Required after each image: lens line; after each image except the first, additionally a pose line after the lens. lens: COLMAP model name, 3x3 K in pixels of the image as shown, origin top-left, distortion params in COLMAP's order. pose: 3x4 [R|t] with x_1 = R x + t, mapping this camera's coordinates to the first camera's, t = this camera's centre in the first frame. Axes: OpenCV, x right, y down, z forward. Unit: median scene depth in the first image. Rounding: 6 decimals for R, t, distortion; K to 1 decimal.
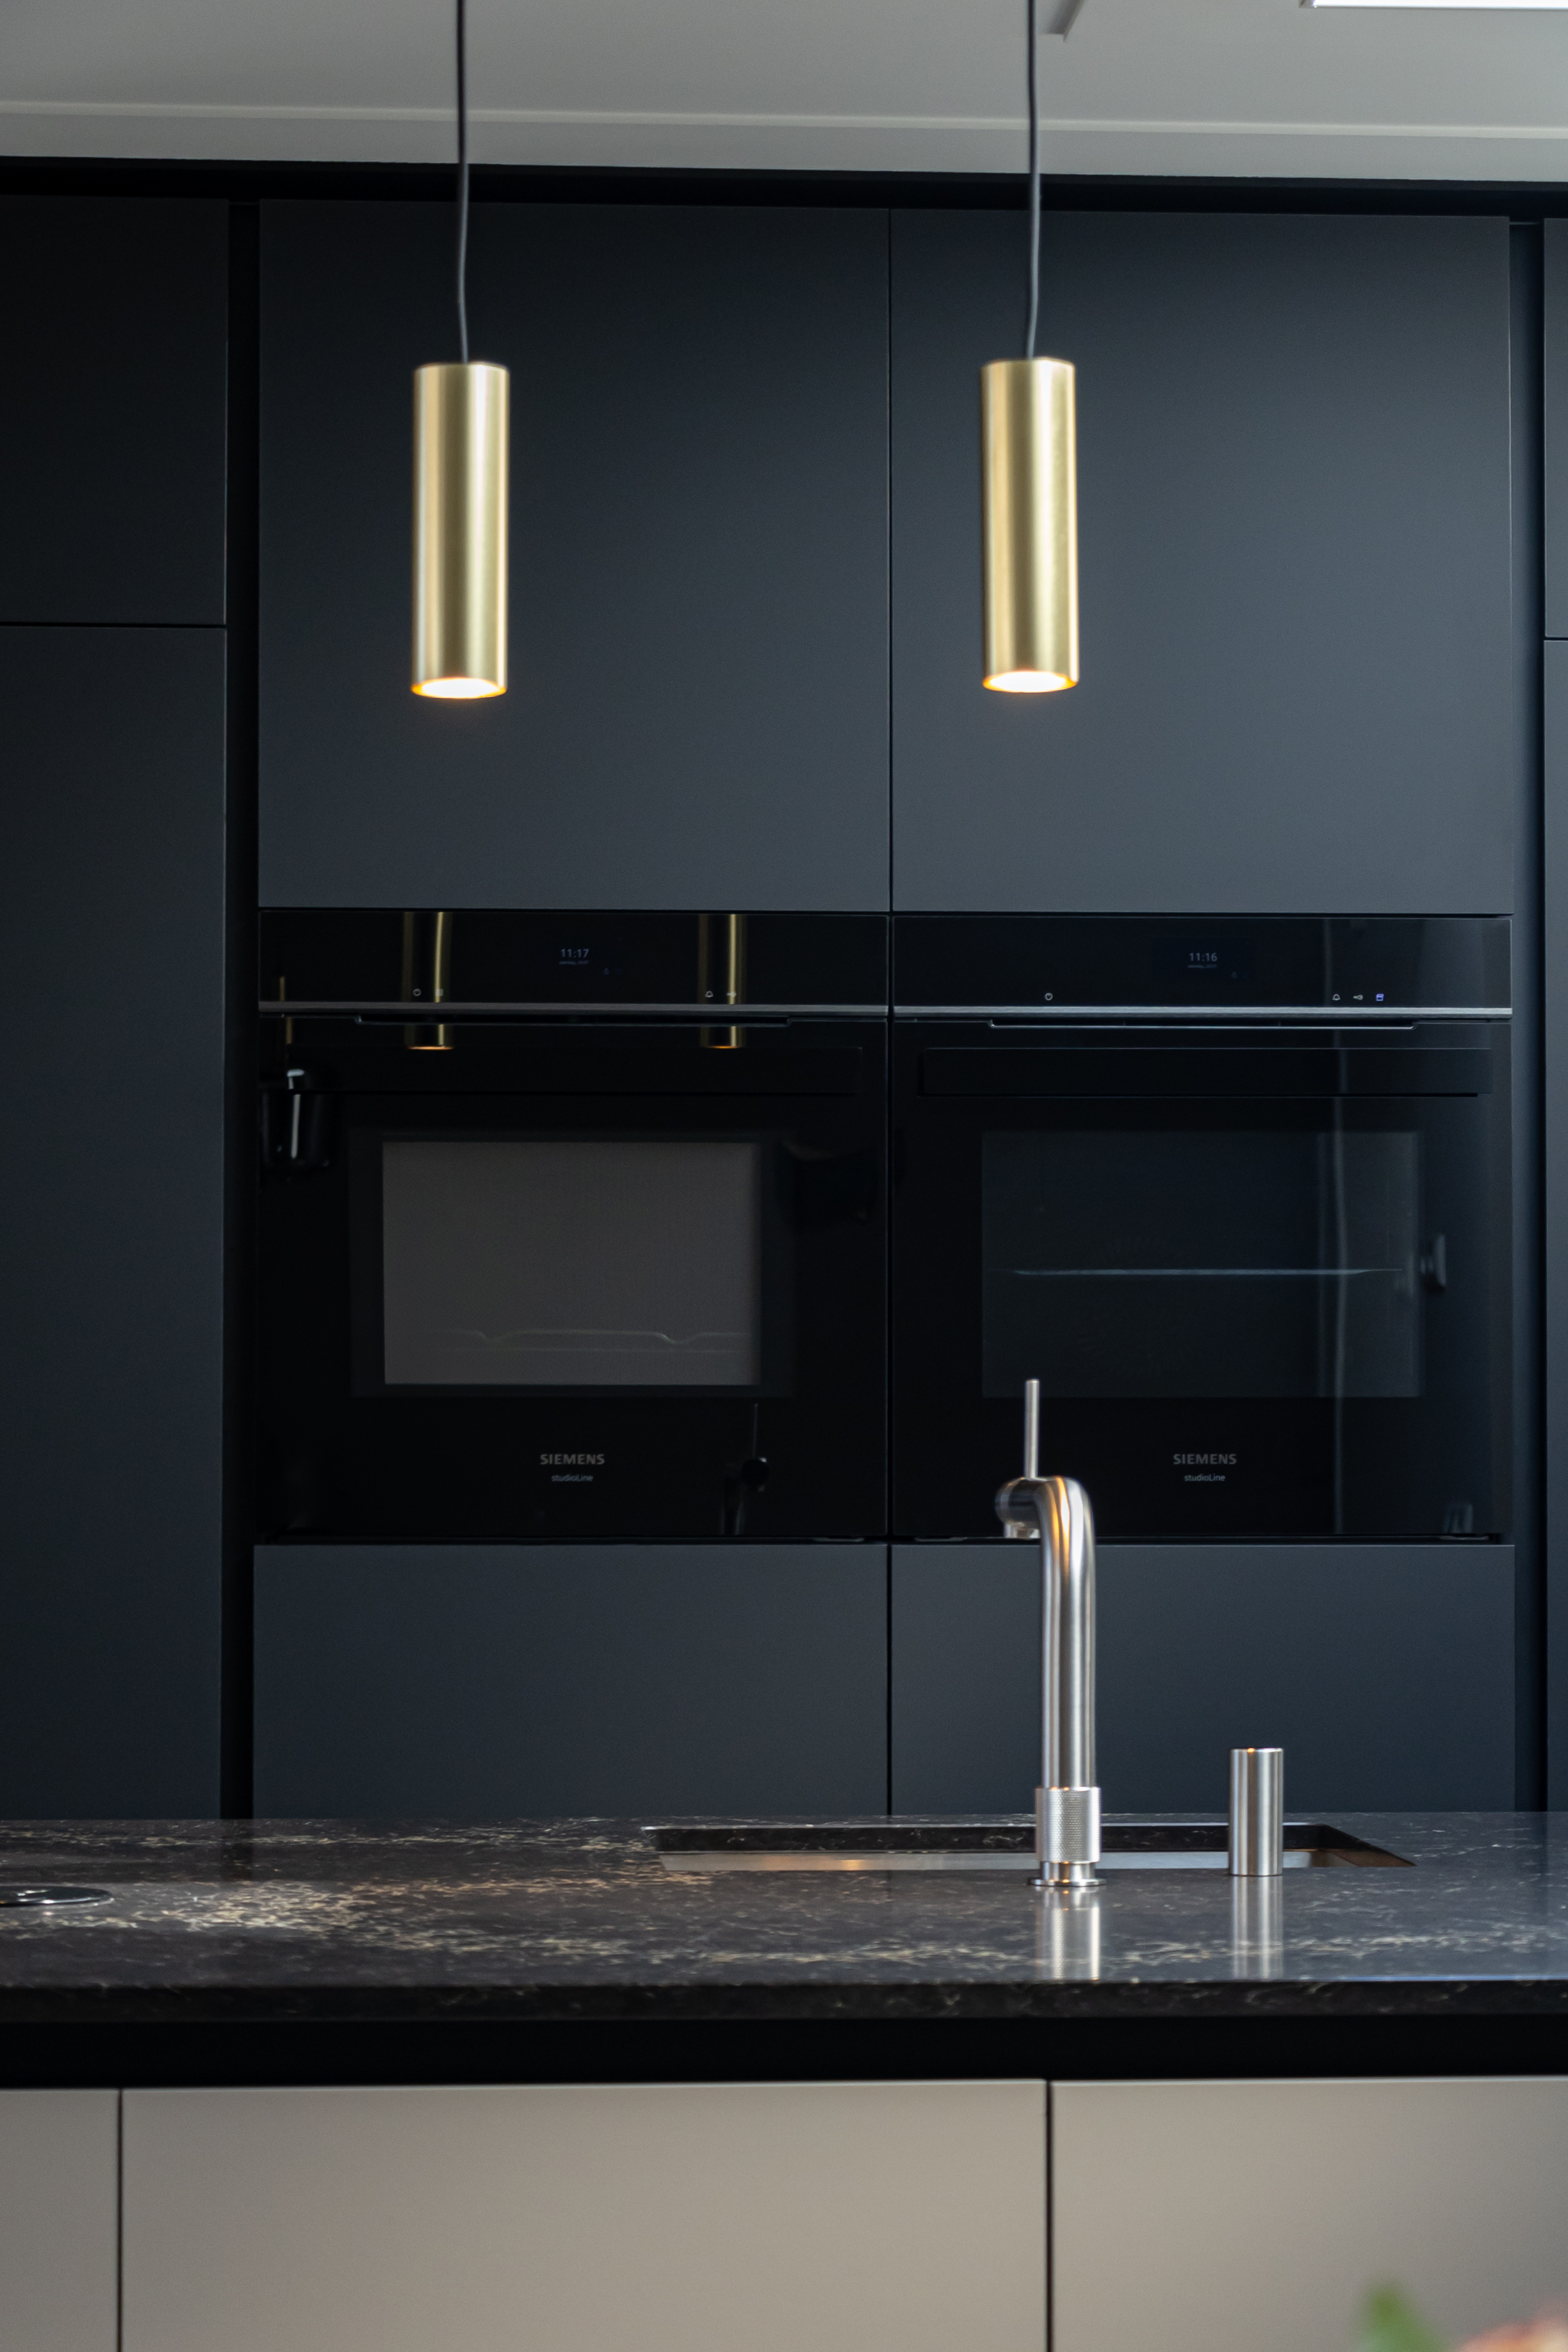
lens RADIAL K [[5418.3, 0, 782.2], [0, 5418.3, 1238.6], [0, 0, 1]] dist [-0.000923, -0.137722]
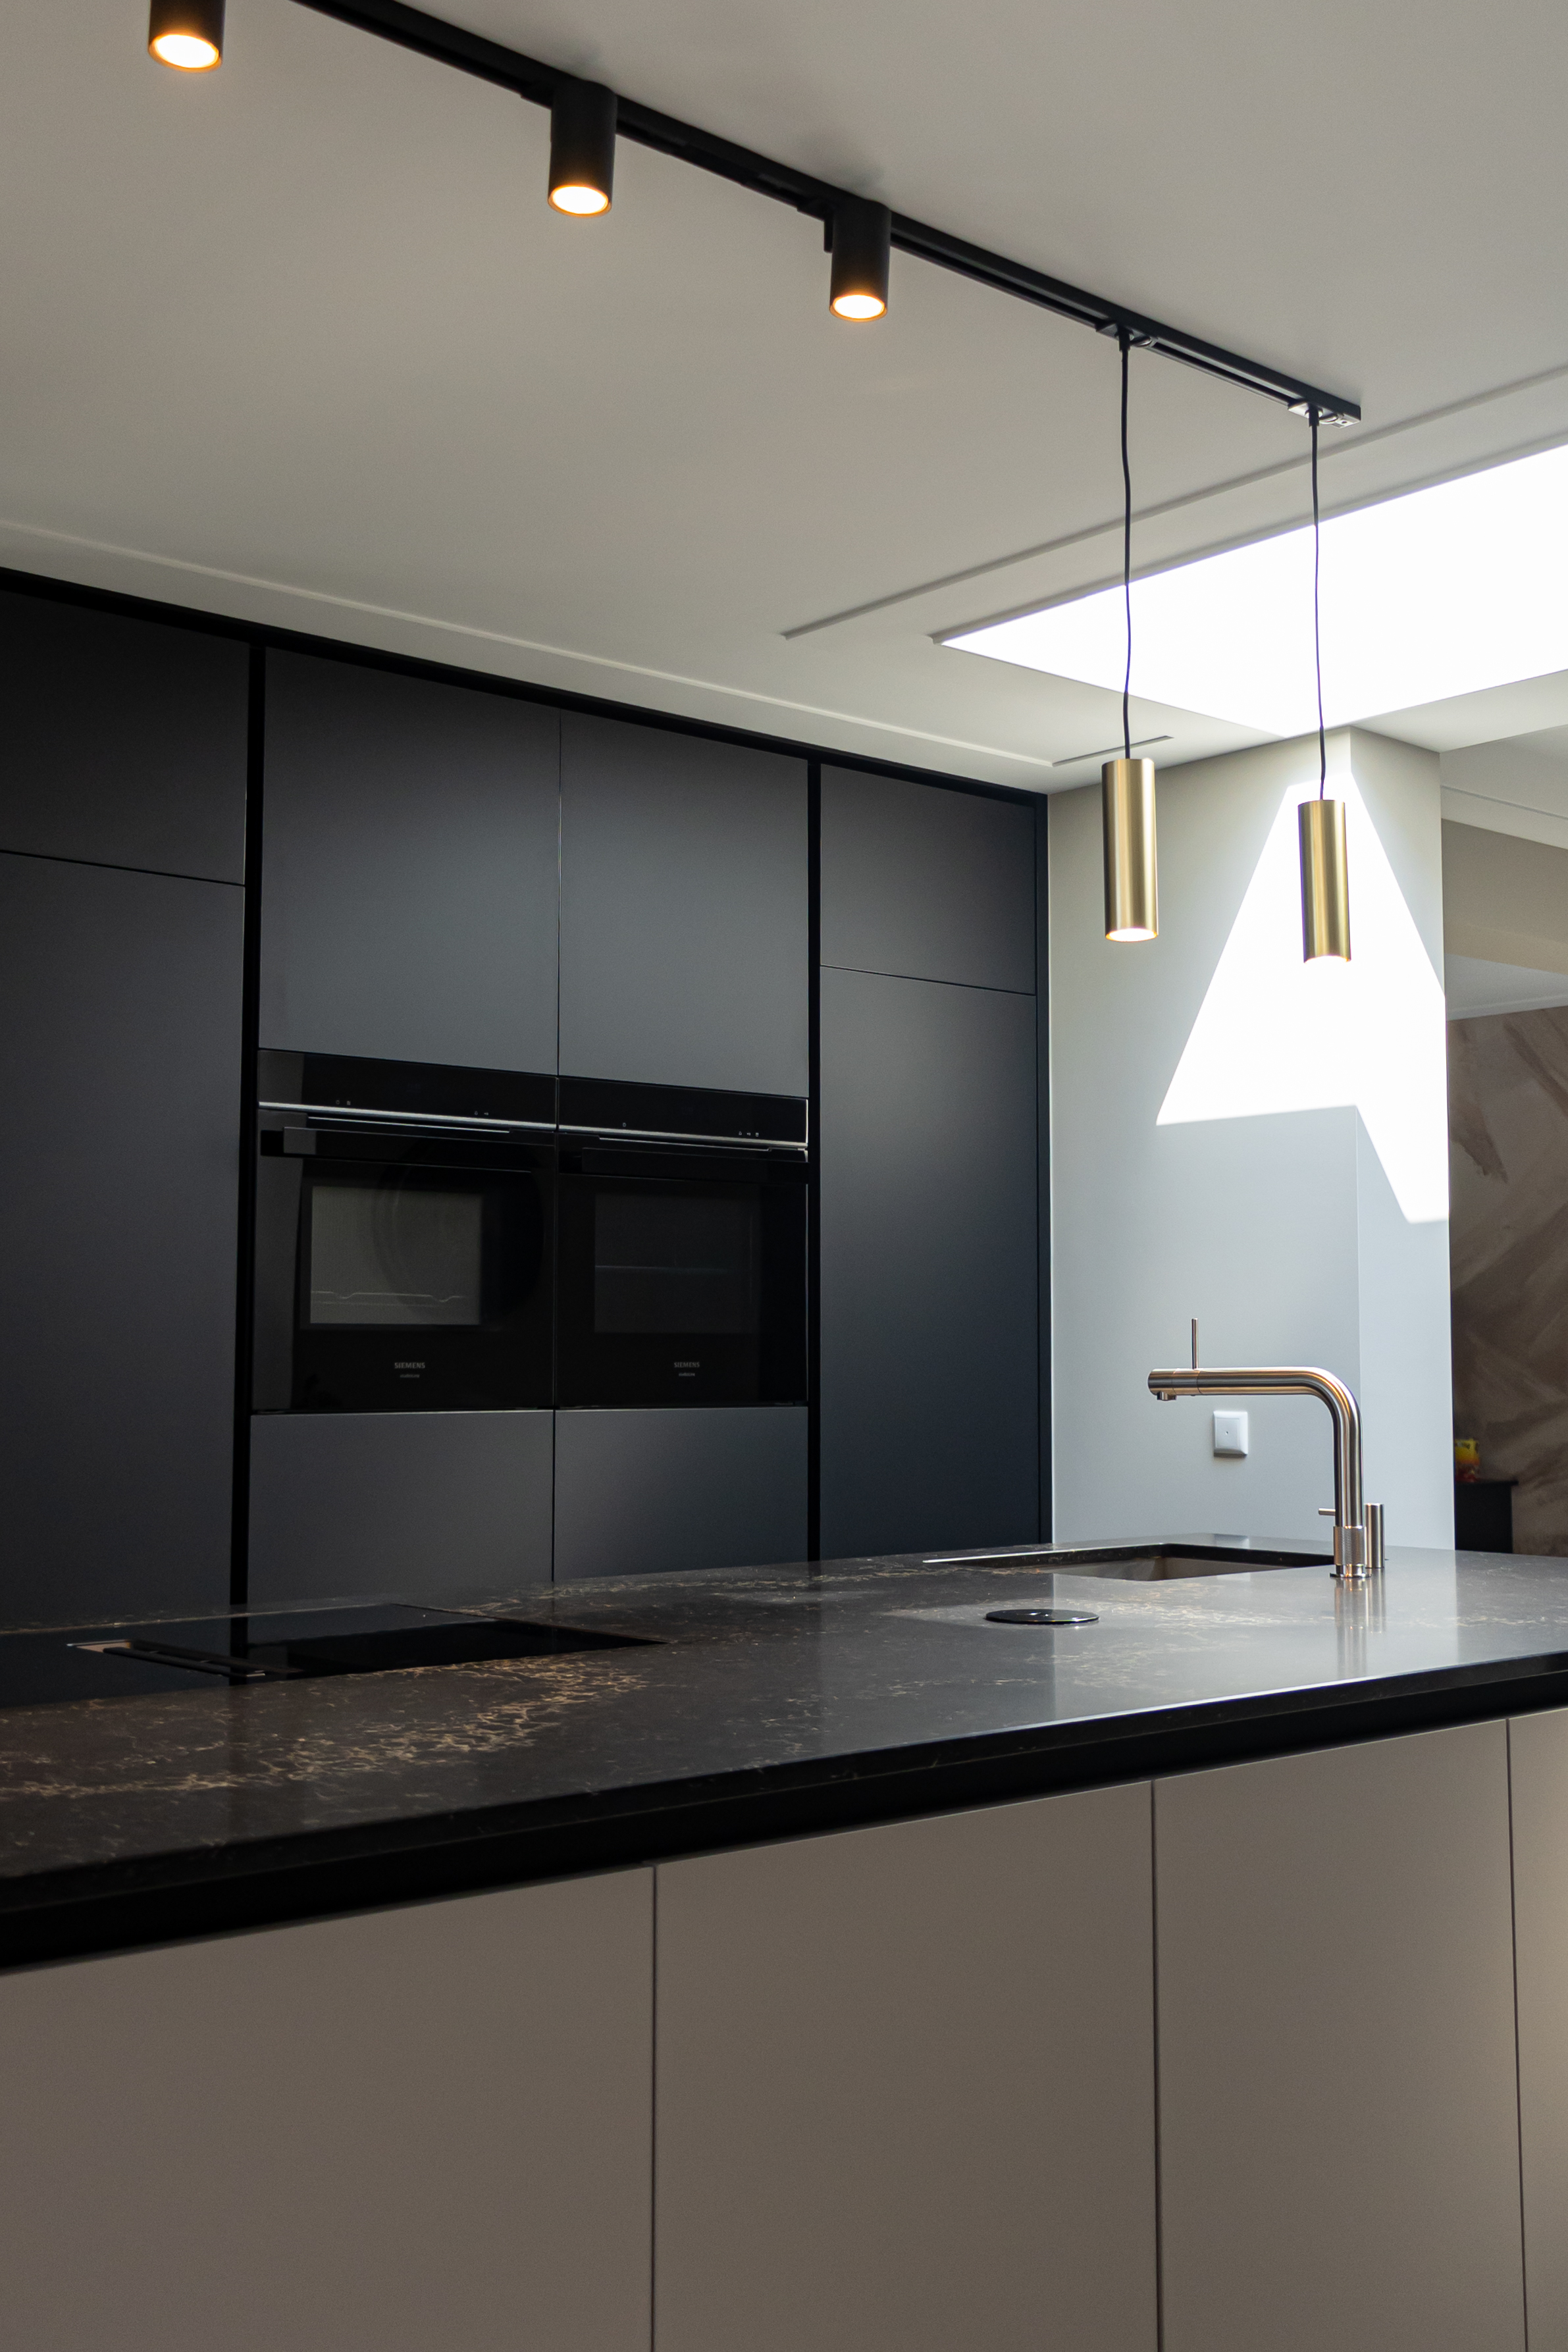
lens RADIAL K [[2401.9, 0, 784.0], [0, 2401.9, 1176.0], [0, 0, 1]] dist [0.002720, -0.001399]
pose [[0.801891, 0.043991, 0.595848, -0.618374], [-0.019208, 0.998668, -0.047881, 0.020086], [-0.597161, 0.026951, 0.801668, 0.417152]]
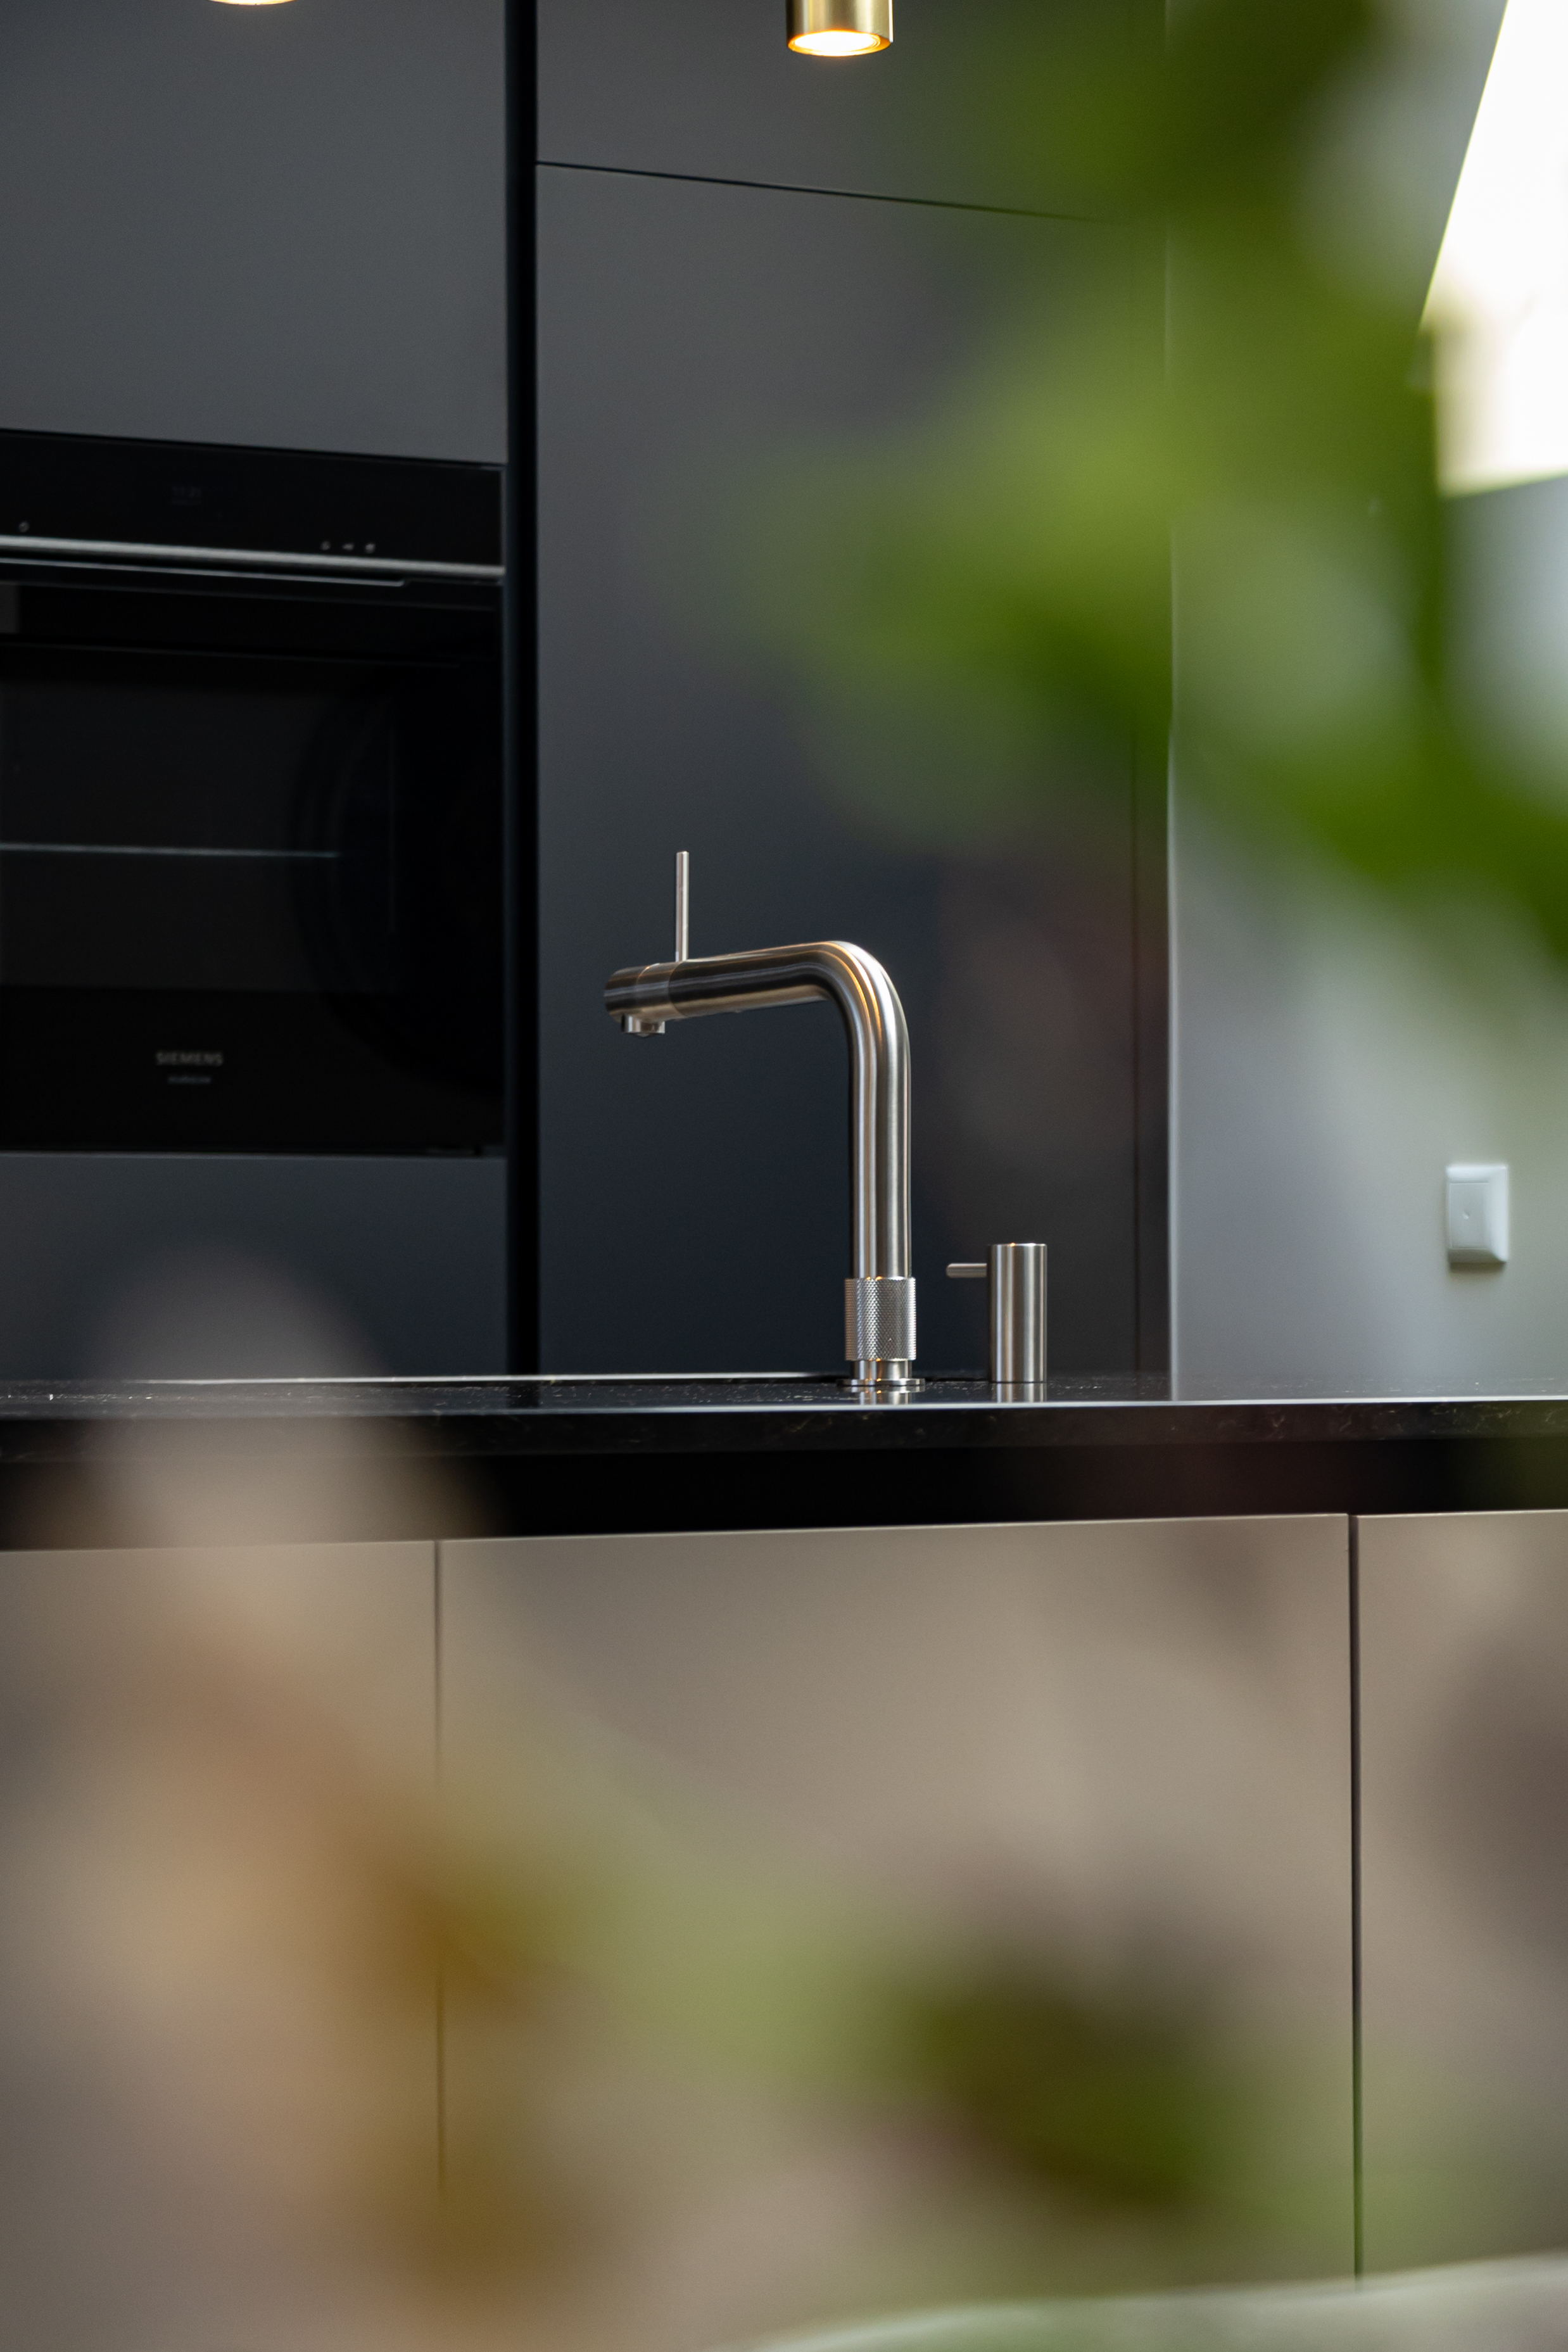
lens RADIAL K [[5953.6, 0, 787.3], [0, 5953.6, 1179.7], [0, 0, 1]] dist [0.037052, -0.299368]
pose [[0.901960, 0.003854, 0.431803, -0.379857], [-0.009637, 0.999891, 0.011206, 0.072731], [-0.431713, -0.014269, 0.901898, 0.115240]]
